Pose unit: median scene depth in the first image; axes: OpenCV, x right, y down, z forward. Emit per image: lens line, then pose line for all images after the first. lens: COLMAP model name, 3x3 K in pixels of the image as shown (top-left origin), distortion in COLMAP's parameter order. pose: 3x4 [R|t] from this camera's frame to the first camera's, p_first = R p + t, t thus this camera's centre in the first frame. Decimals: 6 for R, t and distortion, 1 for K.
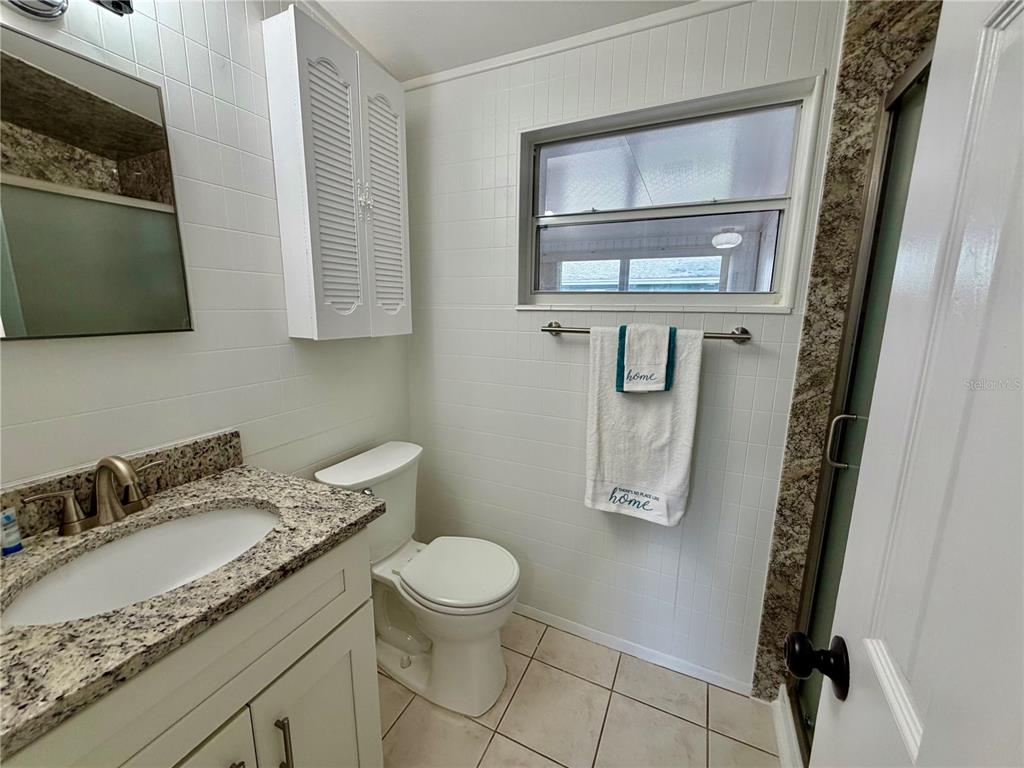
lens RADIAL K [[406.9, 0, 510.7], [0, 406.9, 384.2], [0, 0, 1]] dist [-0.002888, 0.001078]
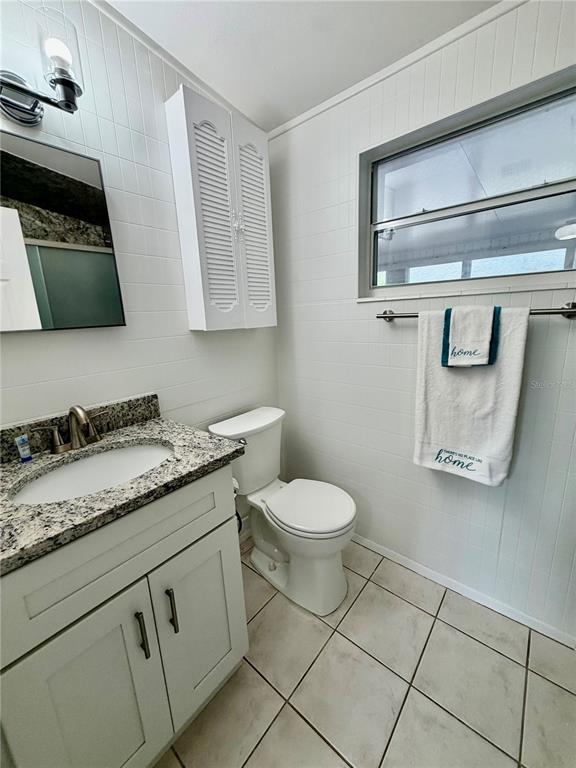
lens RADIAL K [[305.2, 0, 289.5], [0, 305.2, 382.6], [0, 0, 1]] dist [-0.002888, 0.001078]
pose [[0.965907, 0.003941, -0.258860, 0.067599], [0.005406, 0.999359, 0.035387, 0.031378], [0.258833, -0.035581, 0.965266, 0.051522]]
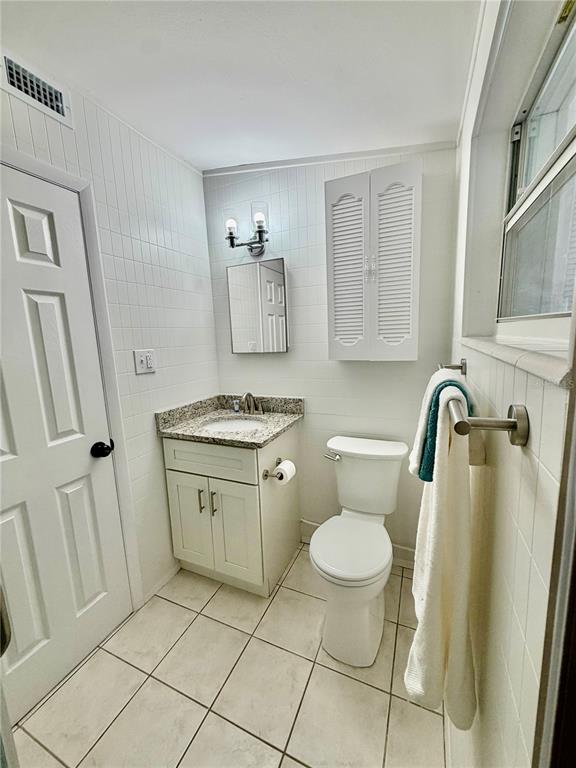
lens RADIAL K [[305.2, 0, 288.0], [0, 305.2, 381.8], [0, 0, 1]] dist [-0.002888, 0.001078]
pose [[0.020208, 0.141607, -0.989717, 0.783170], [-0.144216, 0.979979, 0.137269, -0.158642], [0.989340, 0.139959, 0.040225, 0.719624]]
